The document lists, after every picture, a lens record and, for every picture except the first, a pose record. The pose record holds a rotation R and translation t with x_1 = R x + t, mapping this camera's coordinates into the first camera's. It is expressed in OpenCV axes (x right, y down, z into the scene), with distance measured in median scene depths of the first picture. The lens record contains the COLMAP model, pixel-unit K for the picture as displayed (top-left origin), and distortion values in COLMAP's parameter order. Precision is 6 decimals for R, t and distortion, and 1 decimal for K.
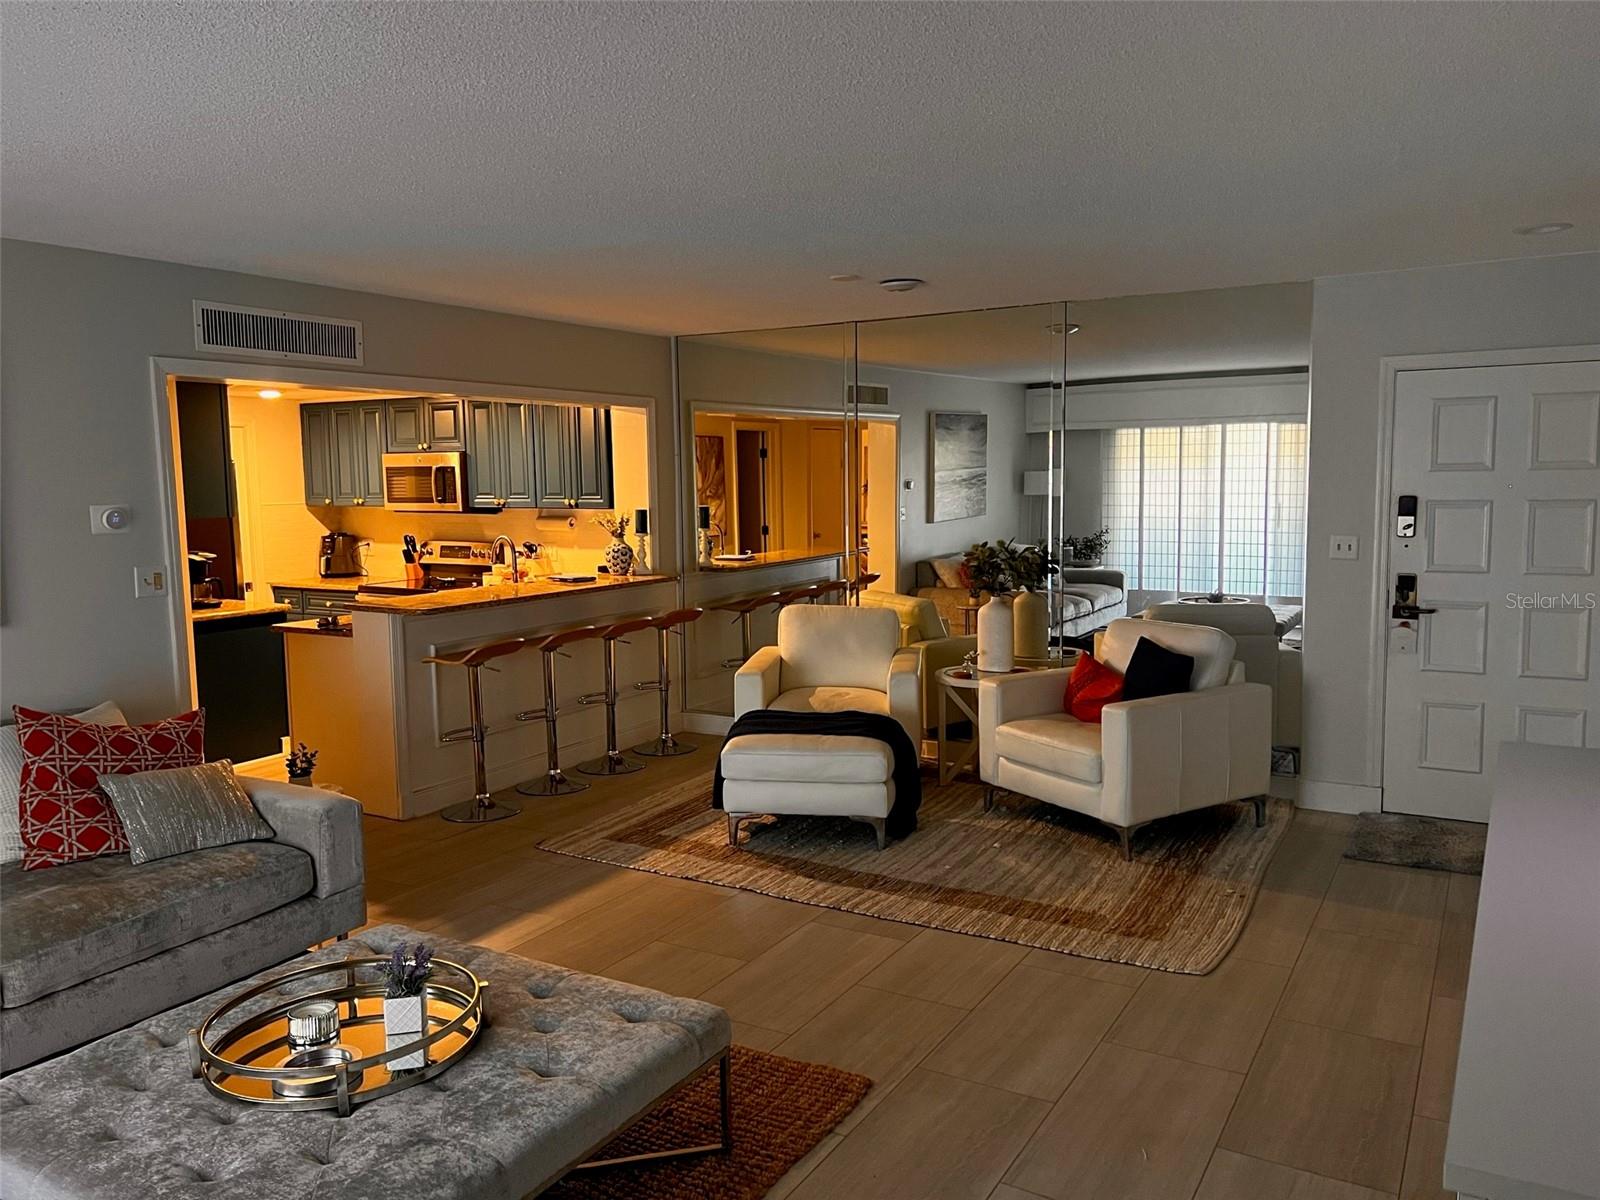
lens RADIAL K [[1212.6, 0, 808.5], [0, 1212.6, 597.7], [0, 0, 1]] dist [0.060199, -0.070395]
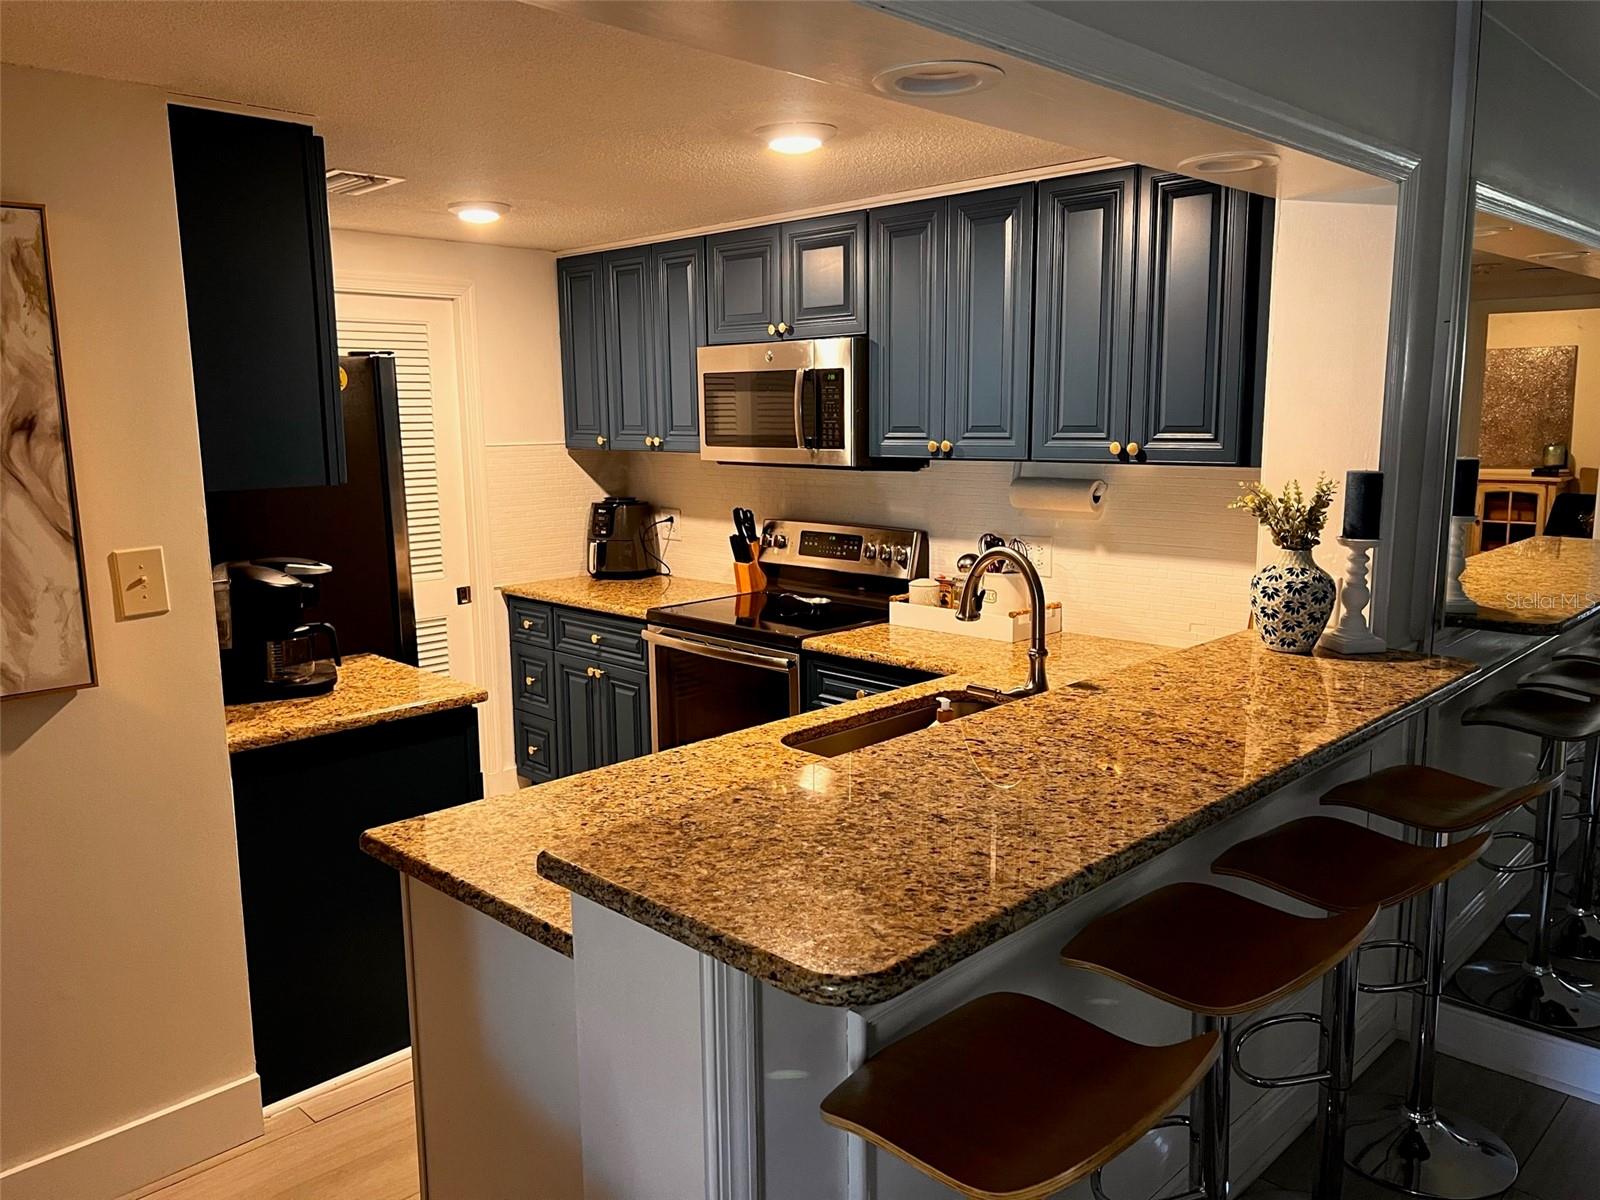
lens RADIAL K [[1212.6, 0, 793.6], [0, 1212.6, 607.6], [0, 0, 1]] dist [0.060199, -0.070395]
pose [[0.966465, 0.043385, -0.253106, -0.243885], [-0.027746, 0.997497, 0.065033, -0.060521], [0.255294, -0.055829, 0.965250, 0.707256]]
